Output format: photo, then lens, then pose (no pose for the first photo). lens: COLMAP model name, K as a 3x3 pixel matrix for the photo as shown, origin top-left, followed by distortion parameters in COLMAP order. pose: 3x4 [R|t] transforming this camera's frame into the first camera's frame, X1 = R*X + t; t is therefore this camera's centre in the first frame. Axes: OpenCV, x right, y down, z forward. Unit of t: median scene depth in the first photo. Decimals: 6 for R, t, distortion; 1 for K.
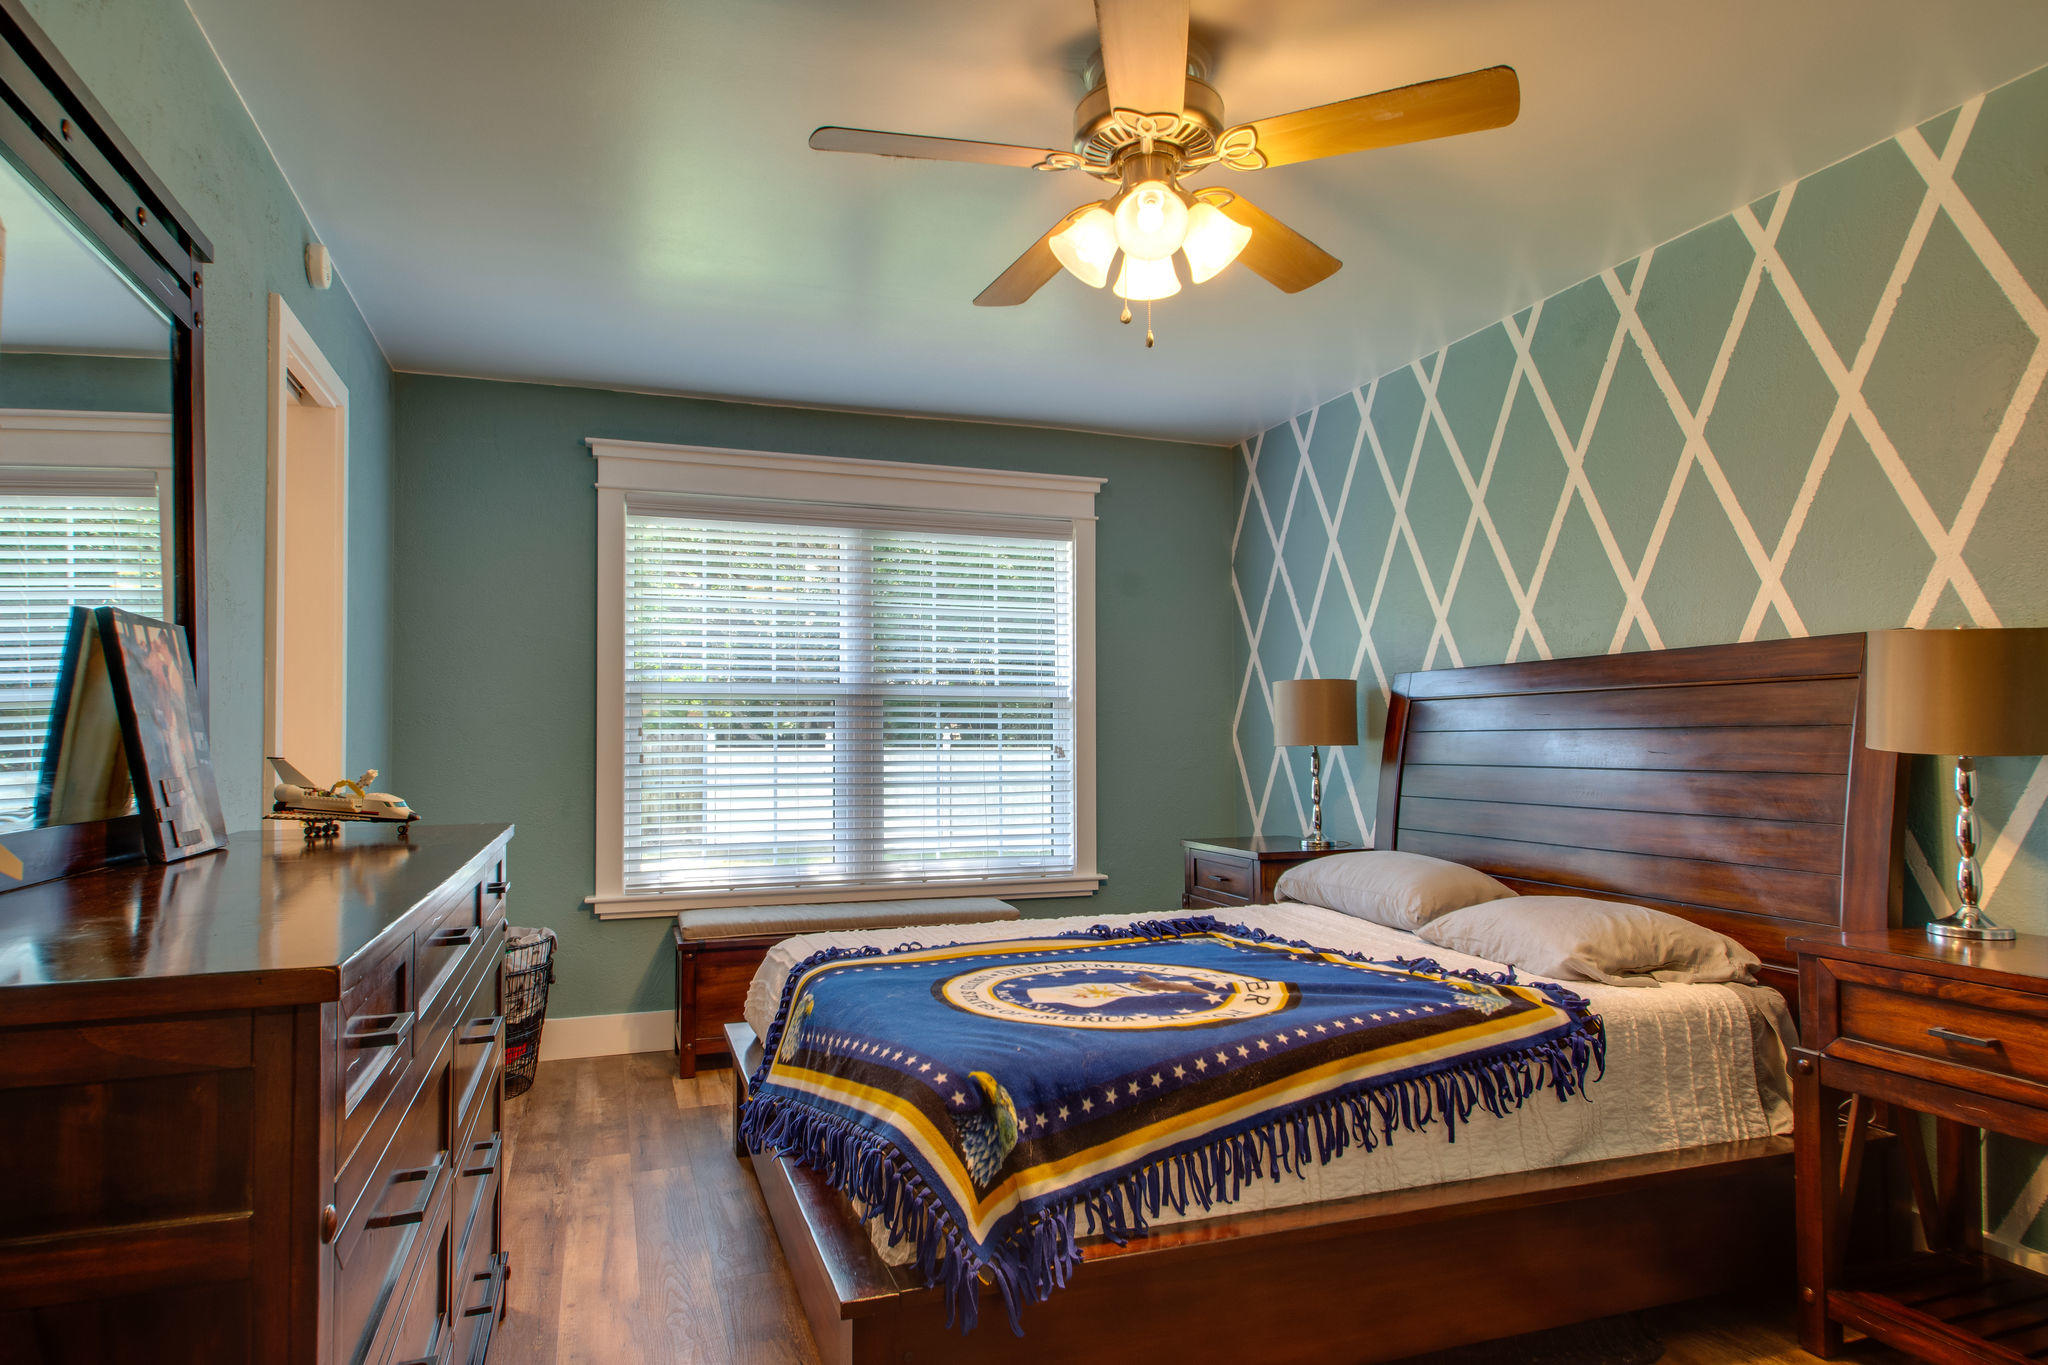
lens RADIAL K [[1147.0, 0, 1016.8], [0, 1147.0, 725.4], [0, 0, 1]] dist [0.004485, 0.000506]
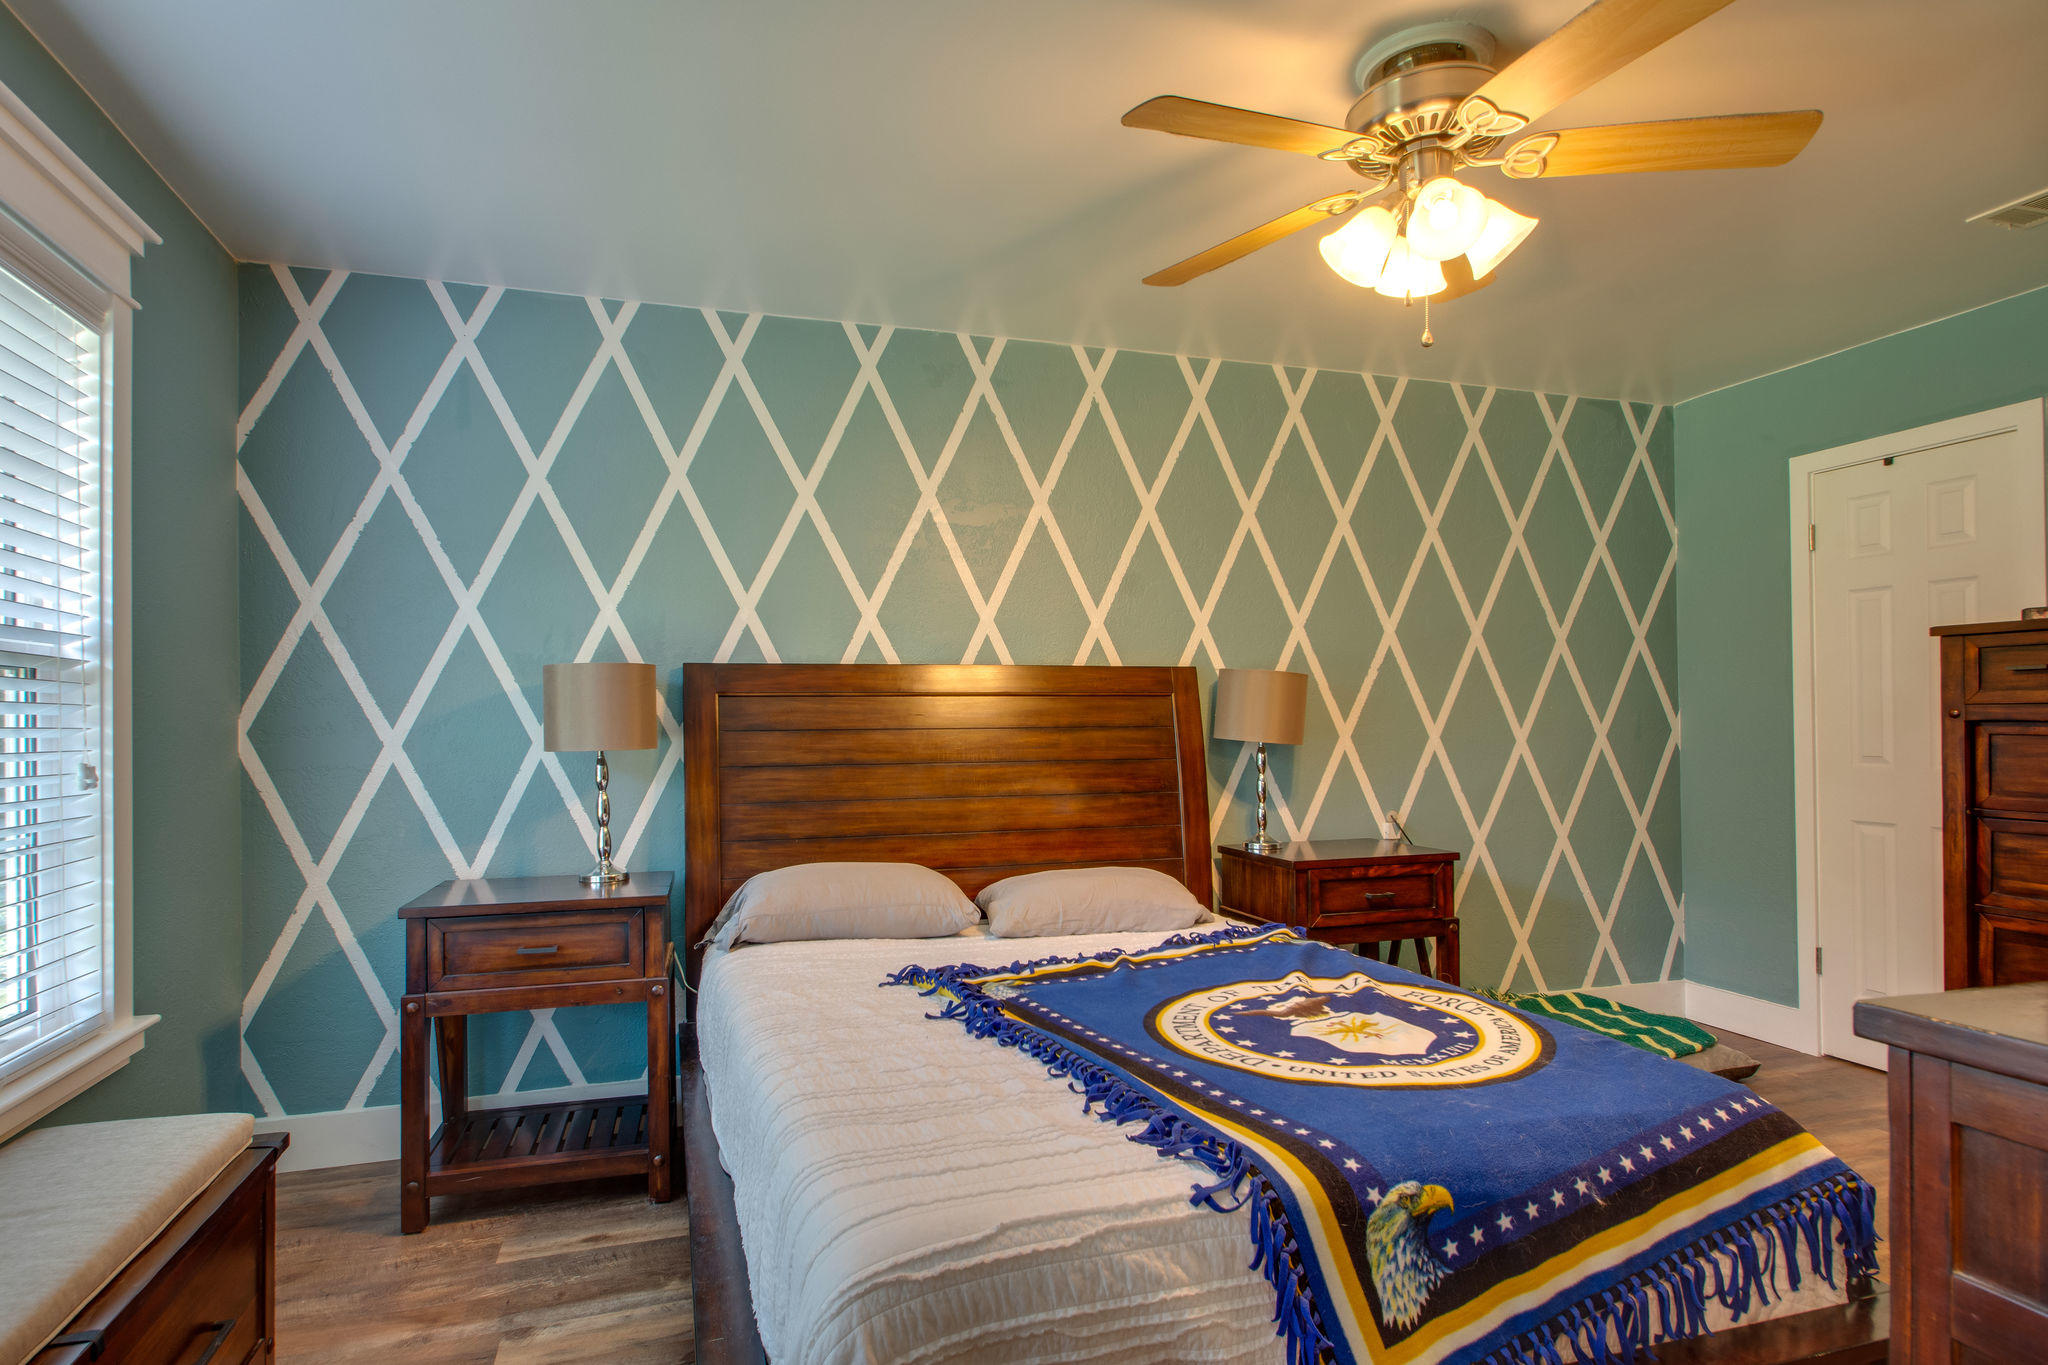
lens RADIAL K [[1024.4, 0, 1024.1], [0, 1024.4, 749.9], [0, 0, 1]] dist [0.013688, 0.000214]
pose [[0.067138, 0.007485, 0.997716, -0.525744], [0.006155, 0.999950, -0.007916, 0.033589], [-0.997725, 0.006672, 0.067089, 0.893679]]
